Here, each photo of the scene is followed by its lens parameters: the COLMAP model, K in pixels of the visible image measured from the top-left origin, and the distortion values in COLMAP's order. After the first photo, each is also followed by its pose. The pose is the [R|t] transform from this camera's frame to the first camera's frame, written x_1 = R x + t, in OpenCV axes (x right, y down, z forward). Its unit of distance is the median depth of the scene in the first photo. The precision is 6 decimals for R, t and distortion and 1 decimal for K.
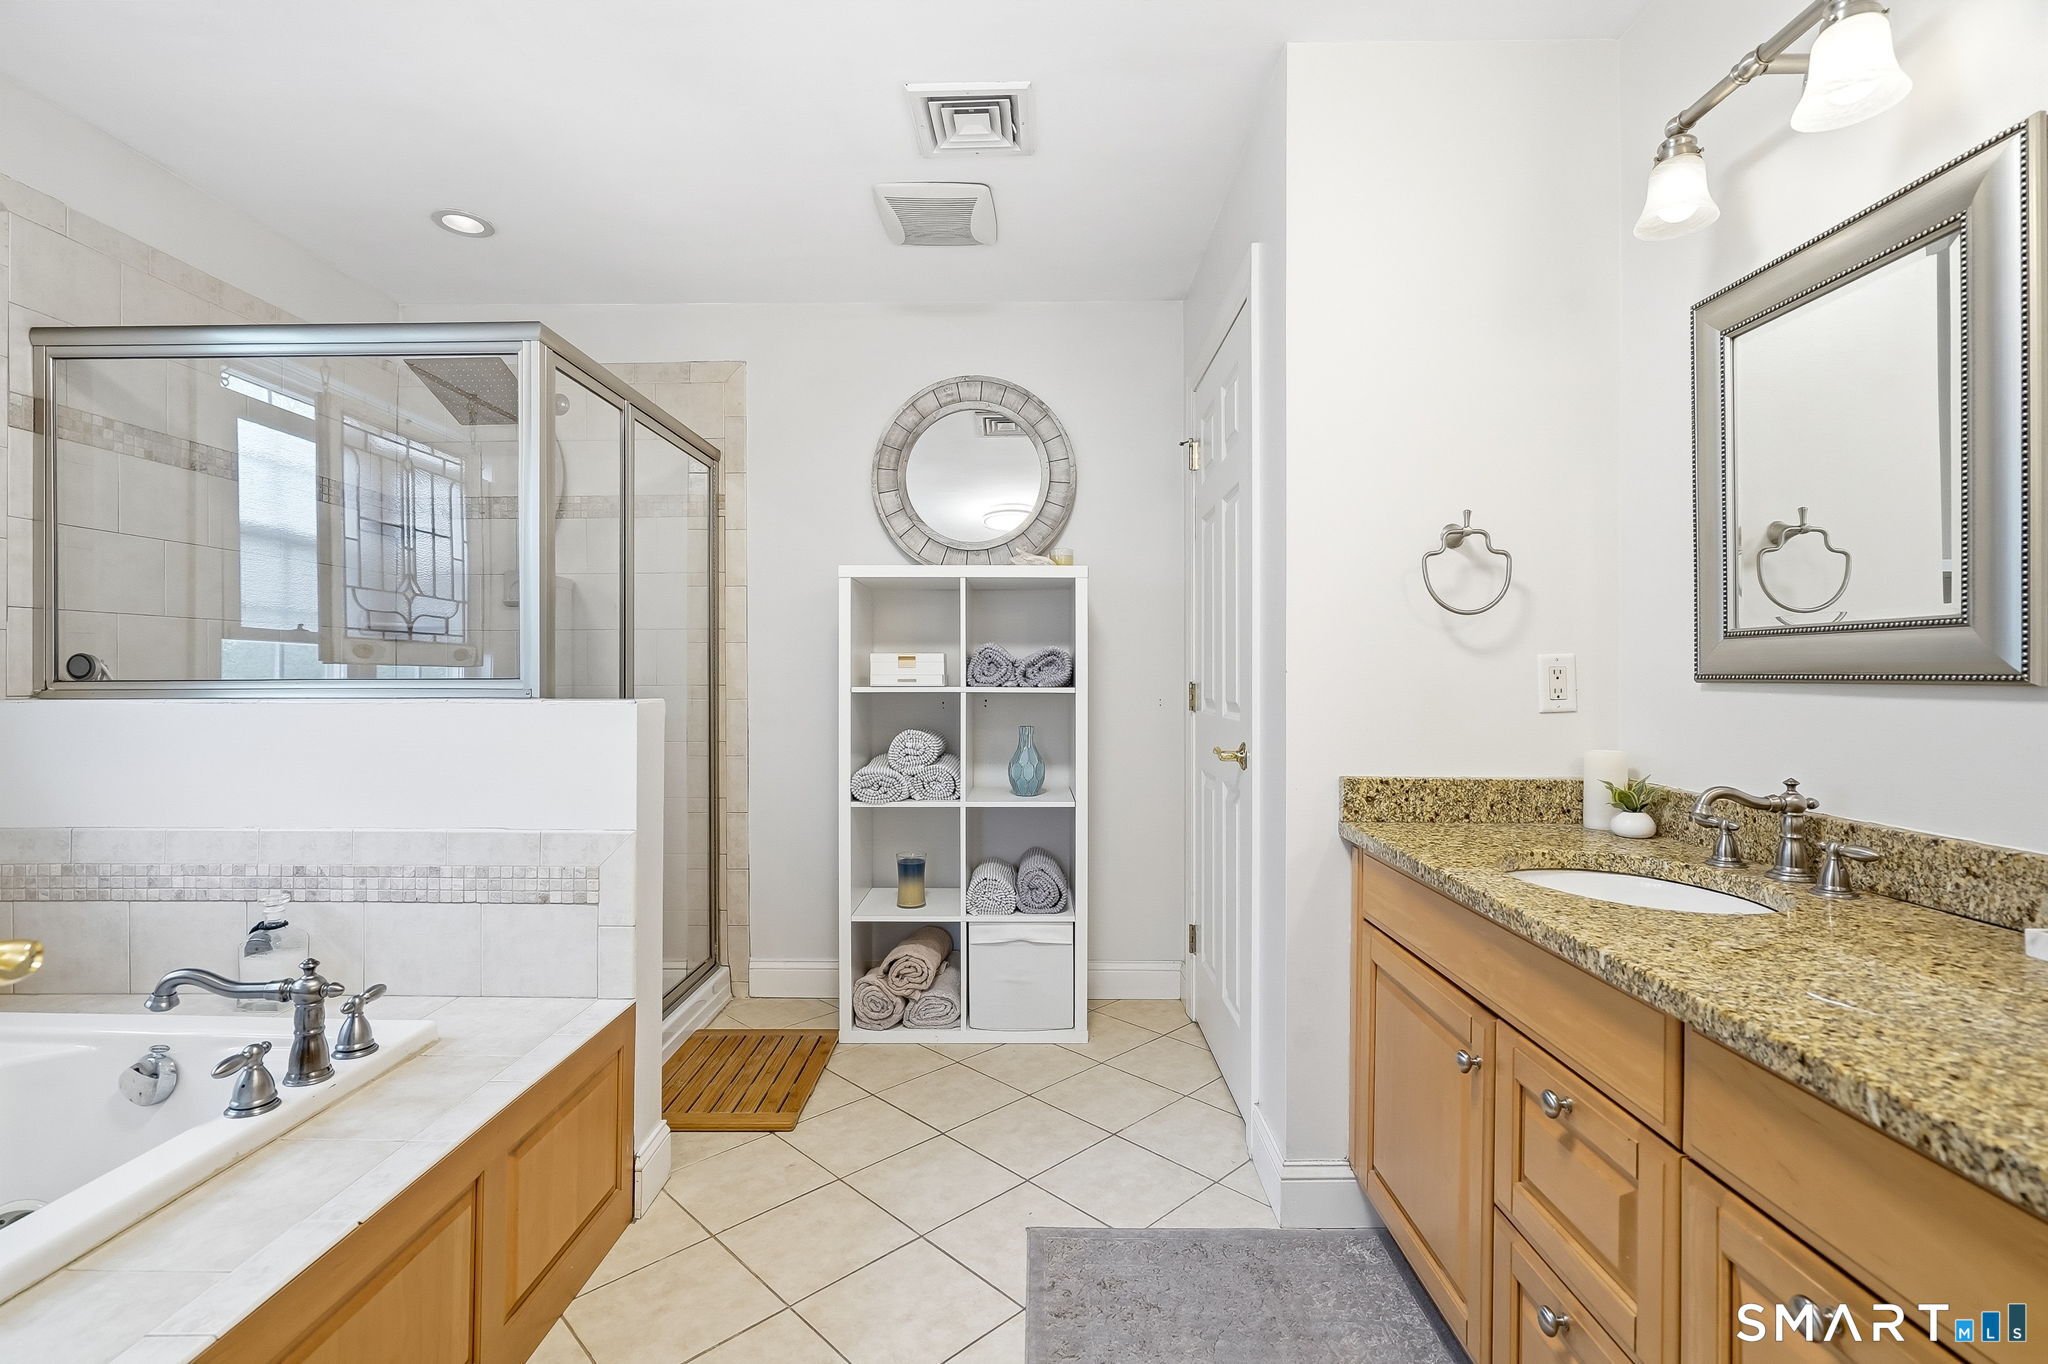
lens RADIAL K [[934.9, 0, 1023.3], [0, 934.9, 680.3], [0, 0, 1]] dist [-0.007470, 0.001179]
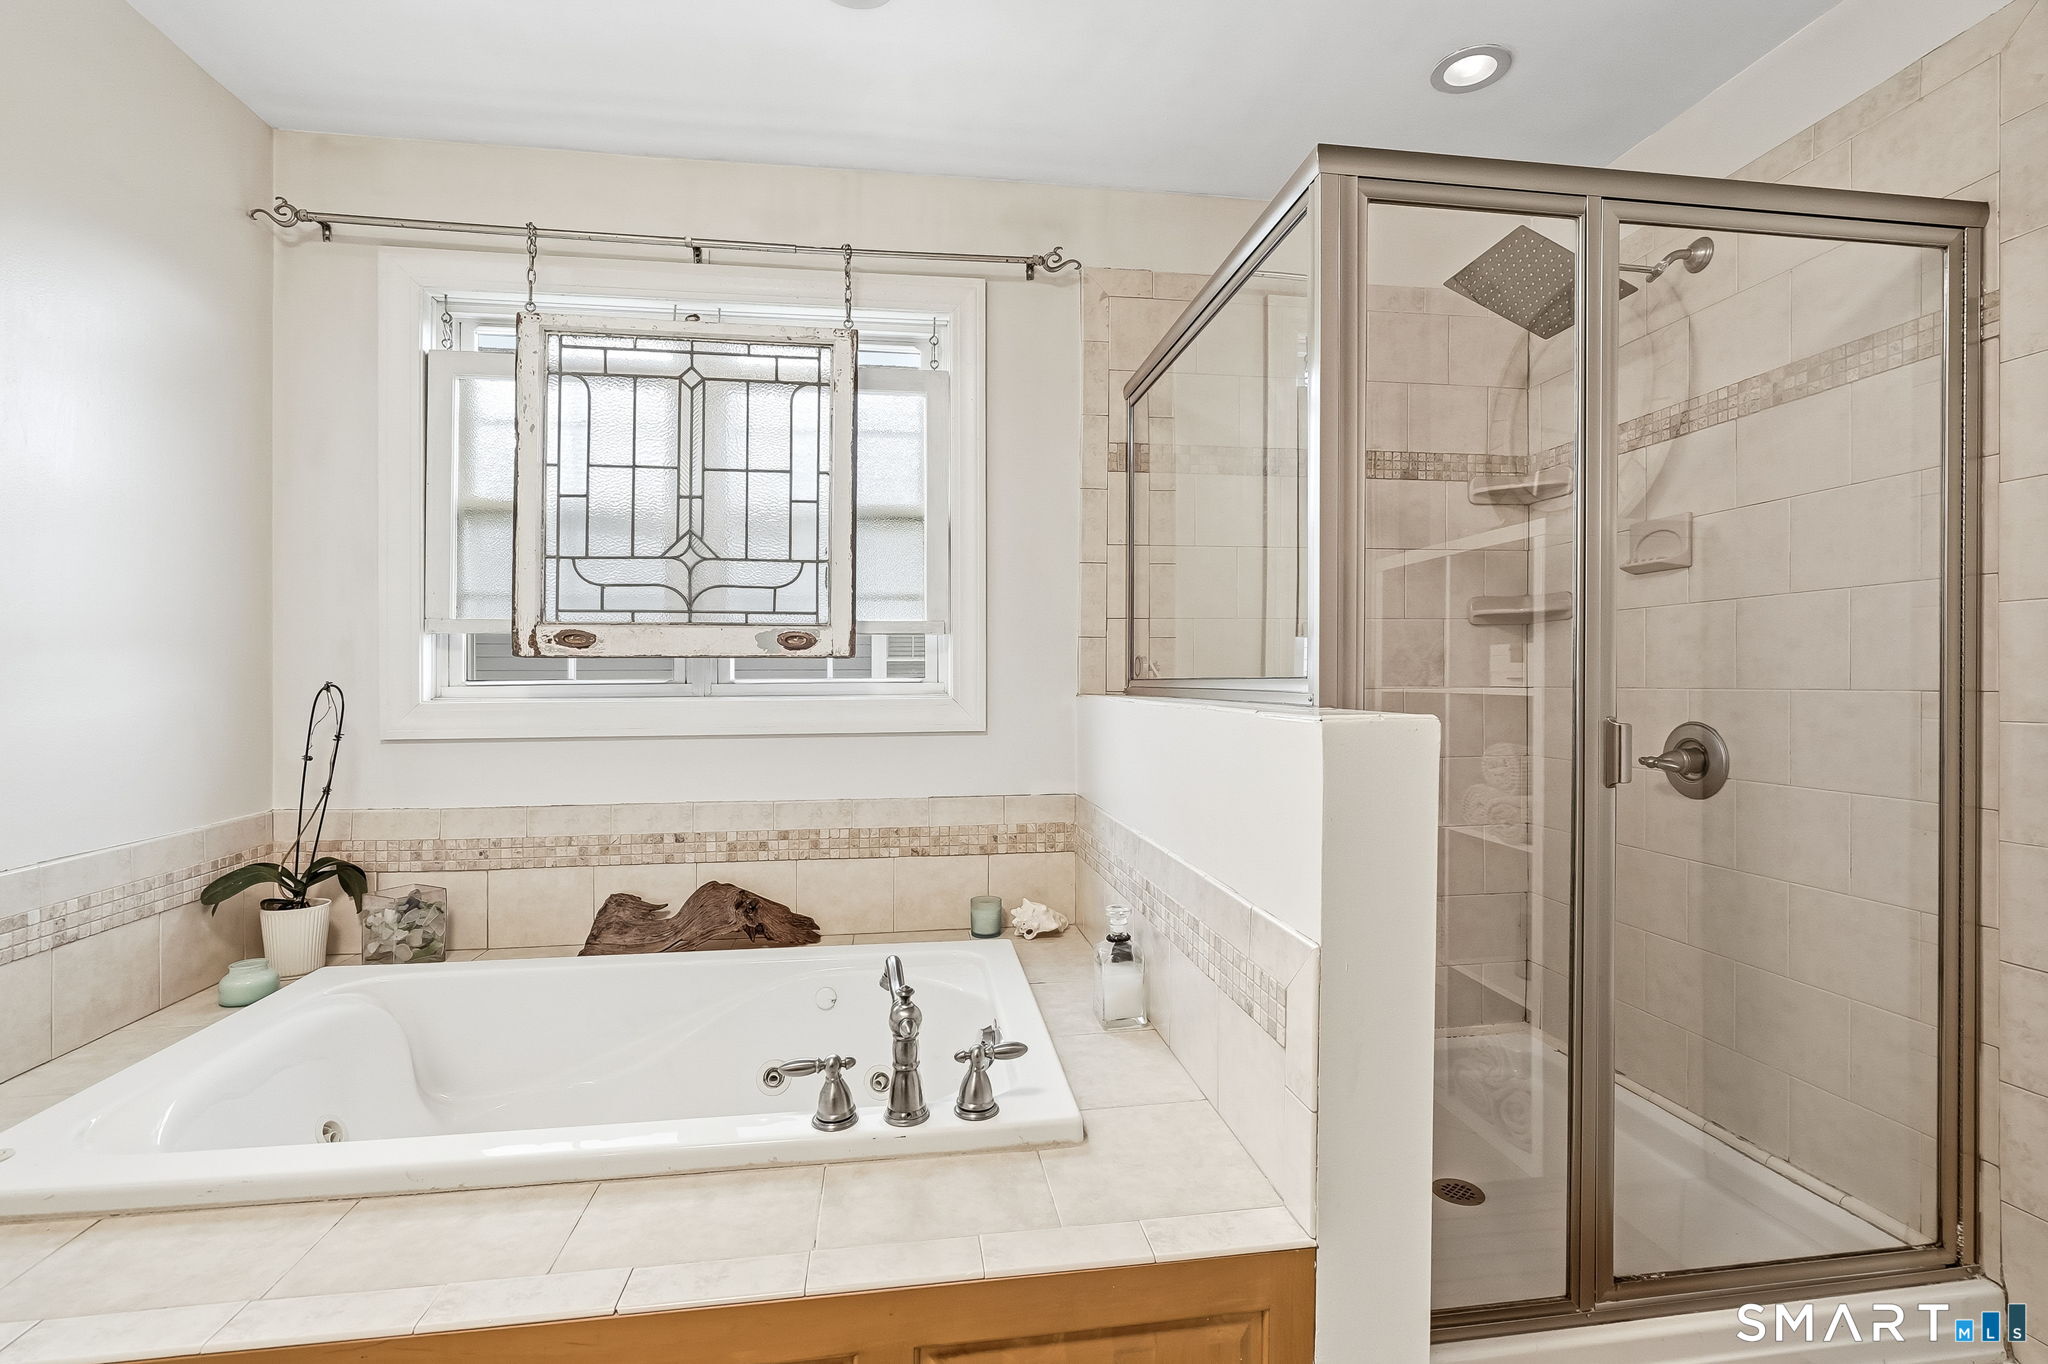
lens RADIAL K [[934.9, 0, 1028.3], [0, 934.9, 679.6], [0, 0, 1]] dist [-0.007470, 0.001179]
pose [[0.165478, -0.004553, -0.986203, 0.148987], [-0.003801, 0.999979, -0.005254, 0.011312], [0.986206, 0.004618, 0.165457, 1.007404]]
